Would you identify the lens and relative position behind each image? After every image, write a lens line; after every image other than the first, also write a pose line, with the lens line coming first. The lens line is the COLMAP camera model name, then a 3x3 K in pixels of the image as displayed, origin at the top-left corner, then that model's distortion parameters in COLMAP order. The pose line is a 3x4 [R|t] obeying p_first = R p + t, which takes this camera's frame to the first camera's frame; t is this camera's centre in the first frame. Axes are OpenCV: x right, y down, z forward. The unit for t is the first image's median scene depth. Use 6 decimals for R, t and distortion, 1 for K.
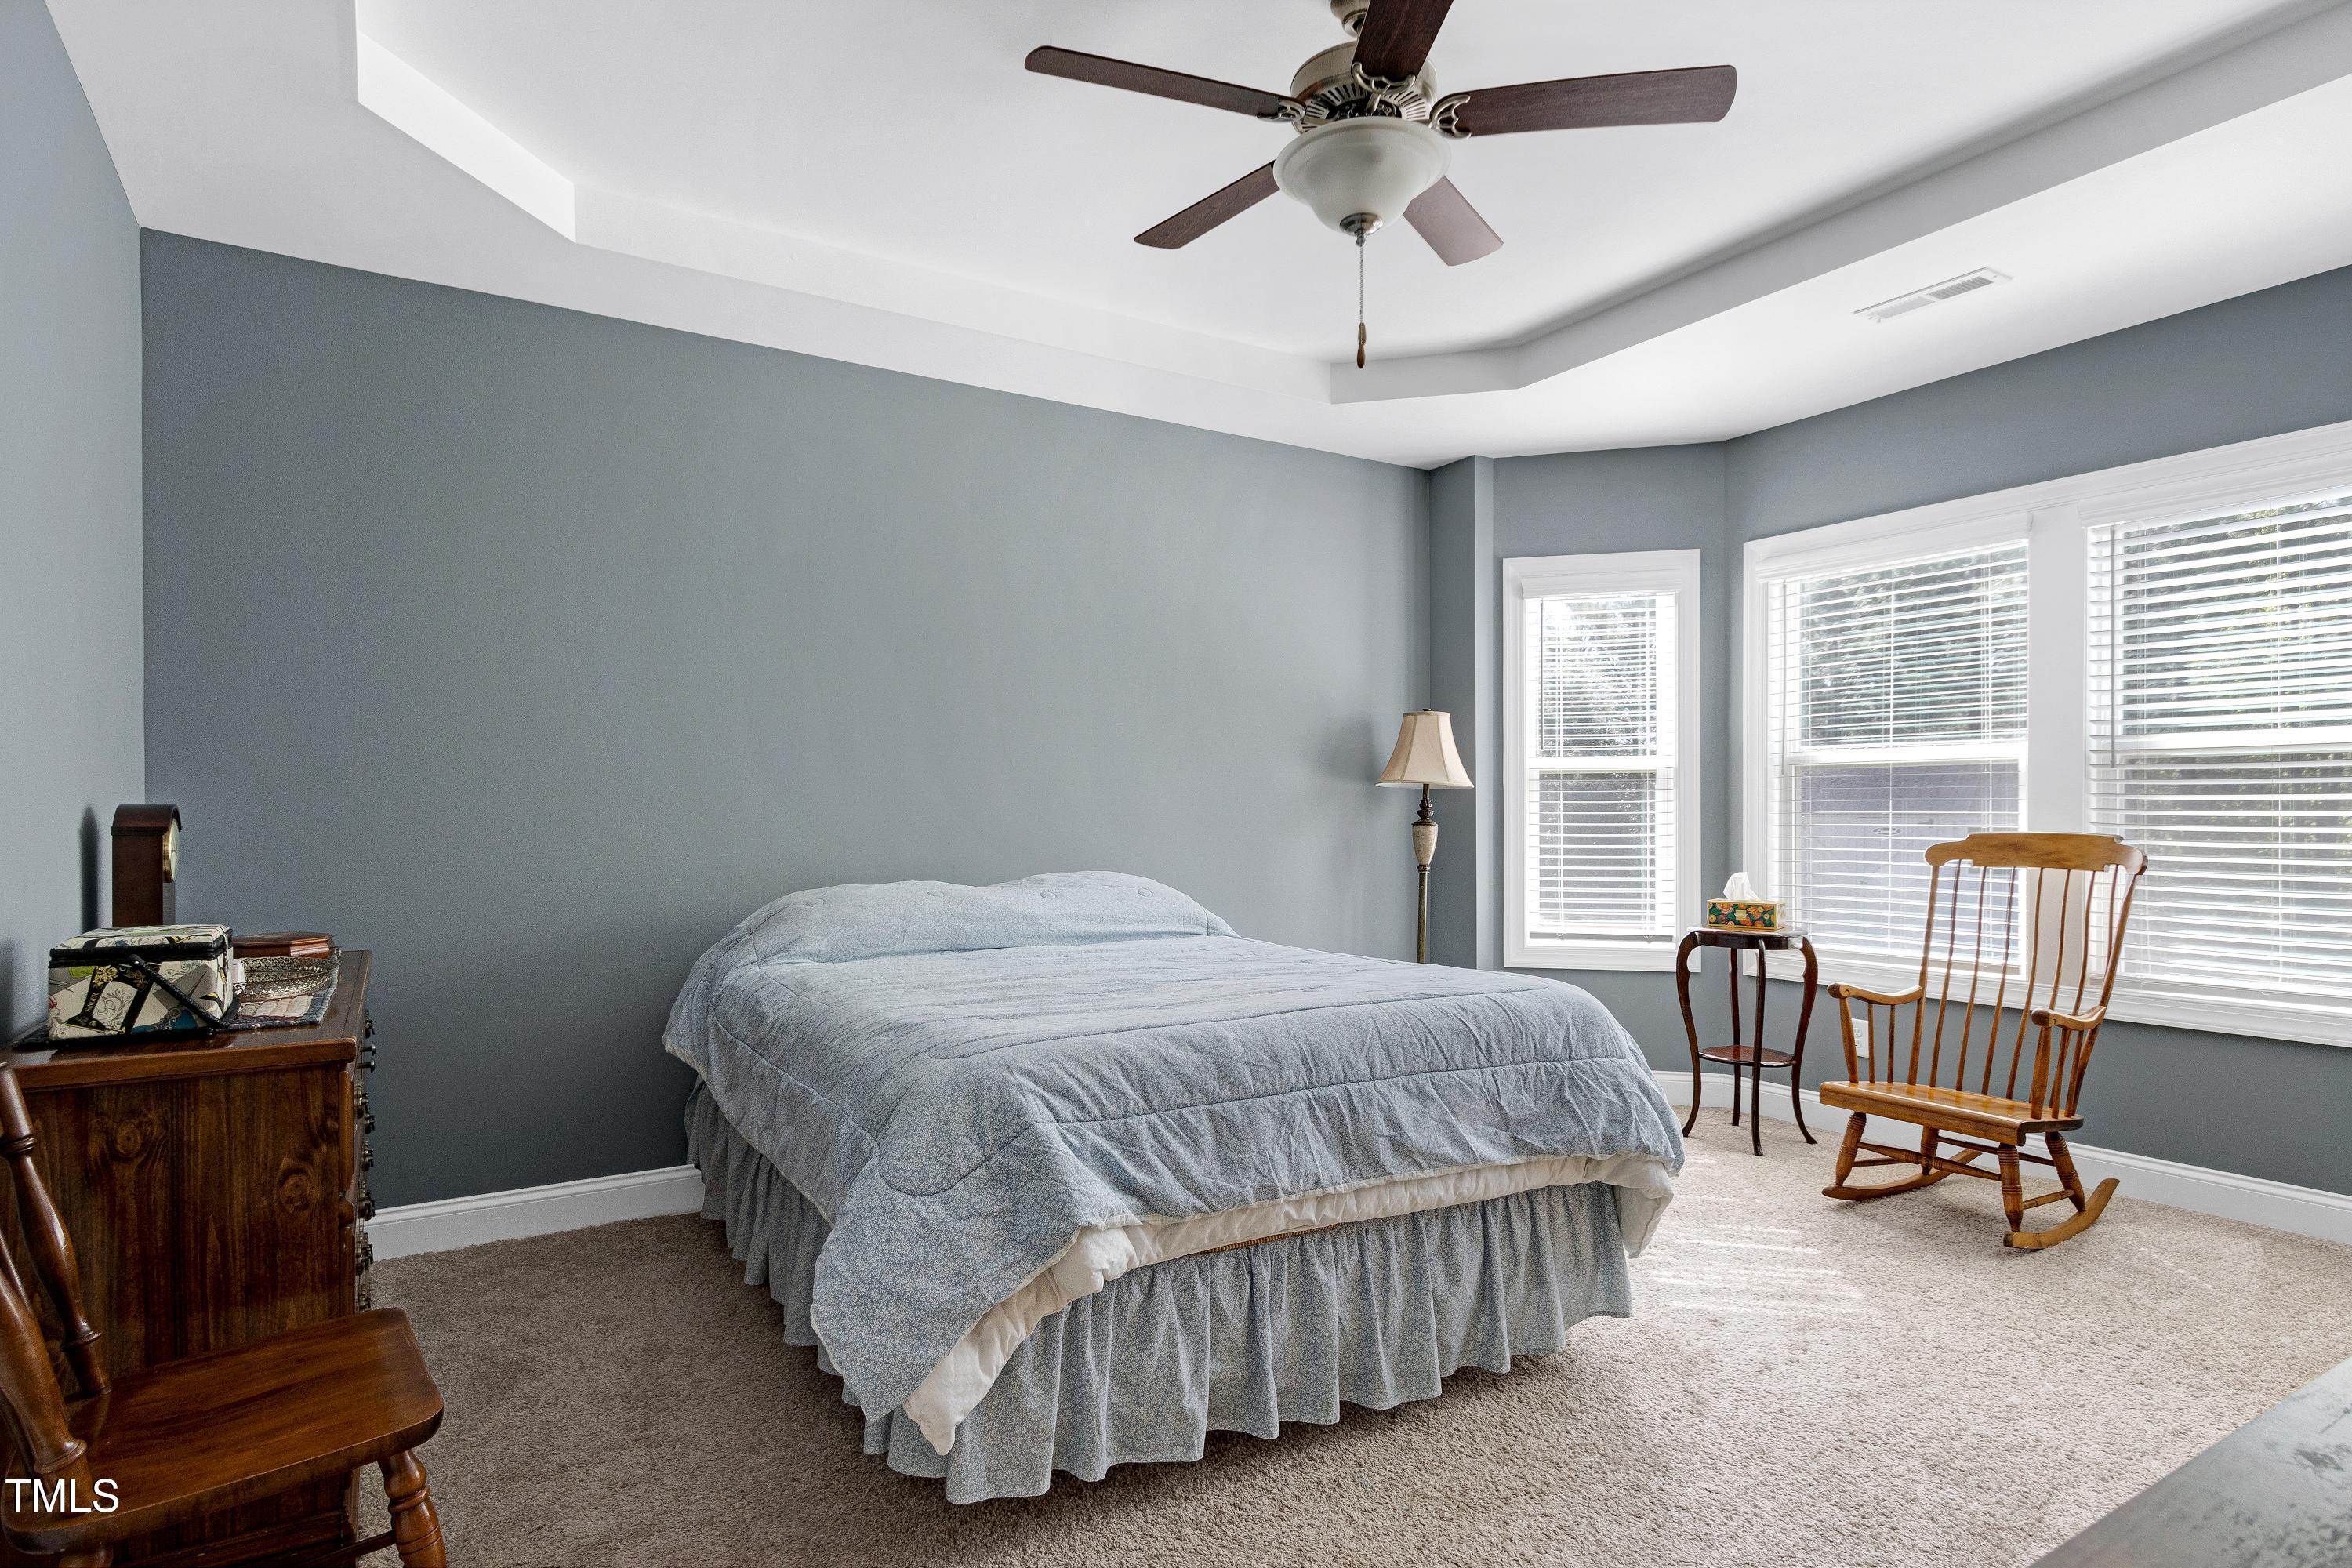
lens RADIAL K [[1314.0, 0, 1172.3], [0, 1314.0, 831.2], [0, 0, 1]] dist [0.000800, -0.002131]
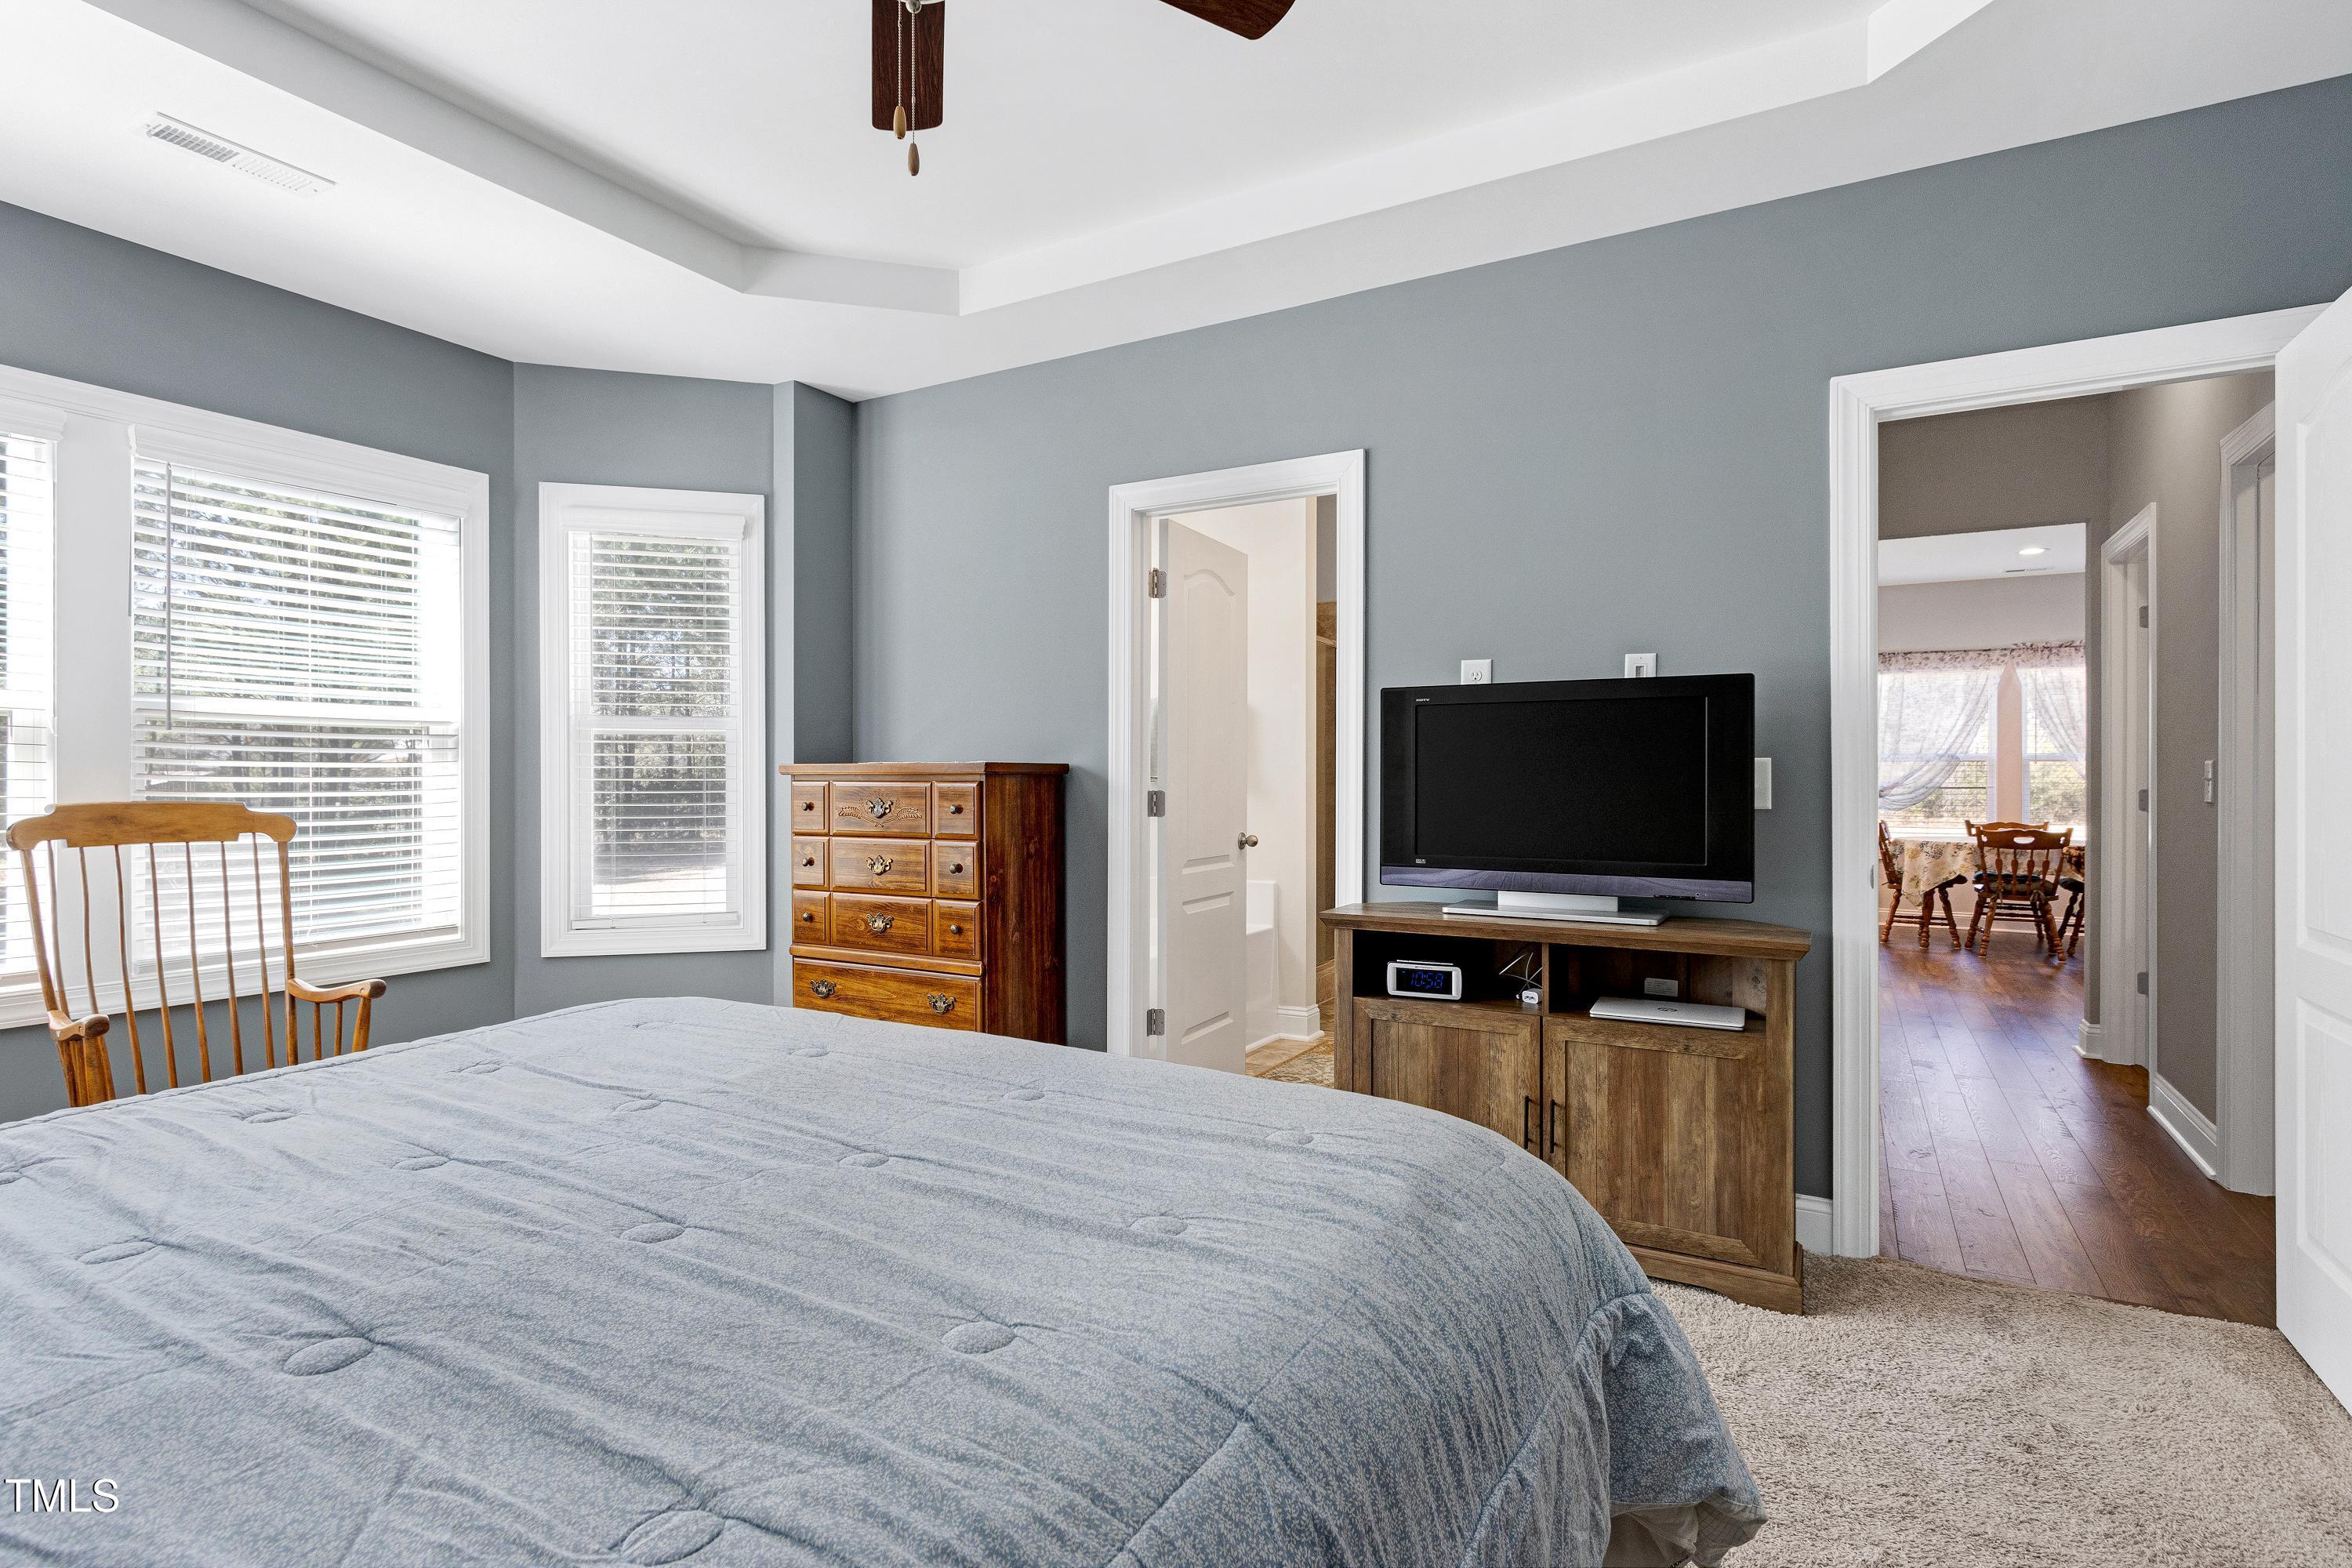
lens RADIAL K [[1163.0, 0, 1177.0], [0, 1163.0, 770.8], [0, 0, 1]] dist [0.000810, 0.000195]
pose [[-0.458674, -0.001293, 0.888604, -0.342010], [0.005839, 0.999973, 0.004469, -0.019719], [-0.888585, 0.007238, -0.458654, 0.767067]]
